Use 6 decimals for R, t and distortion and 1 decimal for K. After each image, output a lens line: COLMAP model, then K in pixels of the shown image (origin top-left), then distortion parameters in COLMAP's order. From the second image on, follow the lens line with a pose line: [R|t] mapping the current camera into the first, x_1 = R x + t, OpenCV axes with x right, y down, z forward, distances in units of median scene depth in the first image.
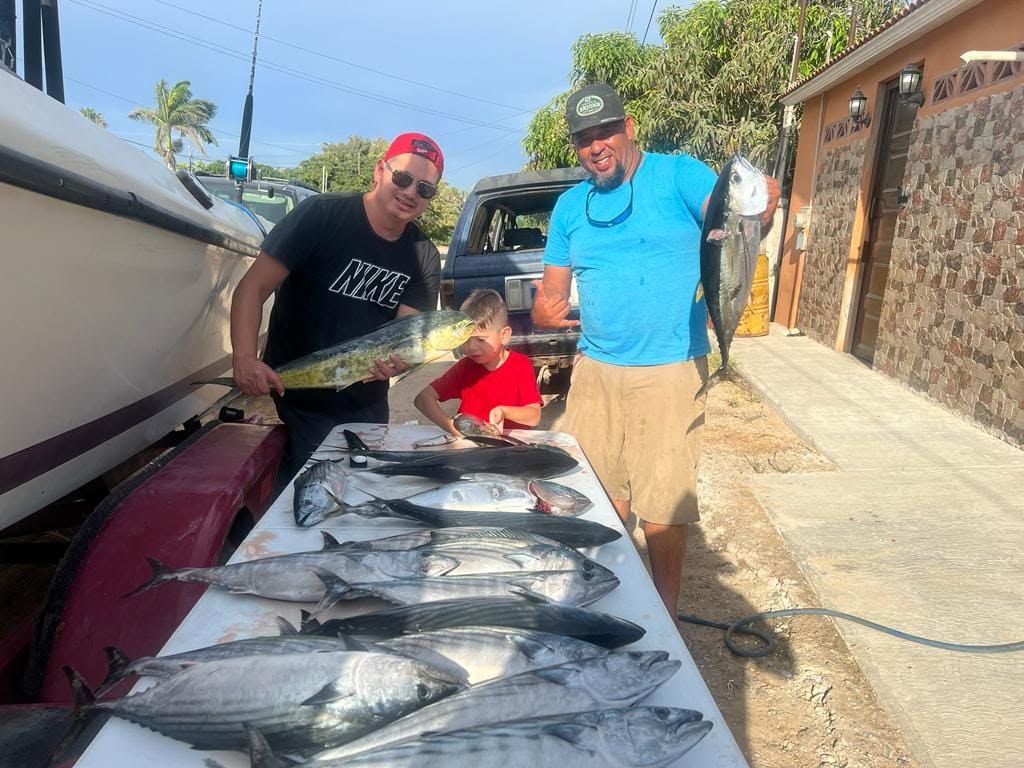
lens RADIAL K [[767.5, 0, 511.7], [0, 767.5, 382.5], [0, 0, 1]] dist [0.019034, -0.014358]
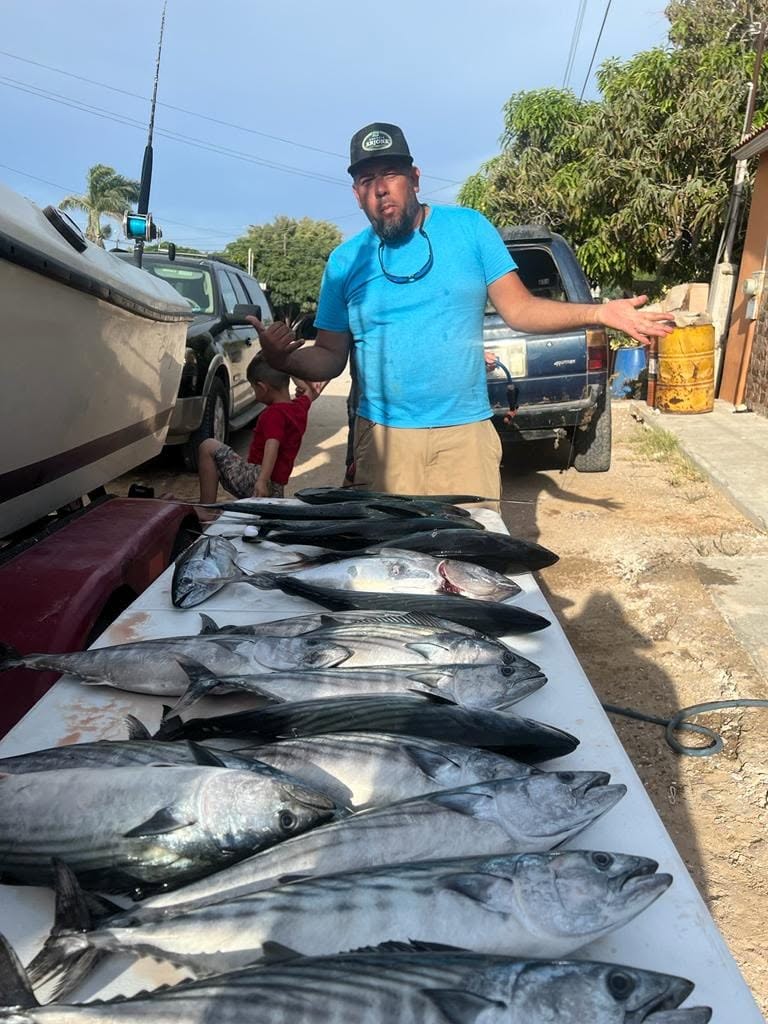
lens RADIAL K [[767.5, 0, 383.3], [0, 767.5, 514.6], [0, 0, 1]] dist [0.019034, -0.014358]
pose [[0.997141, 0.000508, -0.075568, 0.023720], [0.004057, 0.998176, 0.060239, 0.029486], [0.075460, -0.060373, 0.995319, 0.152889]]
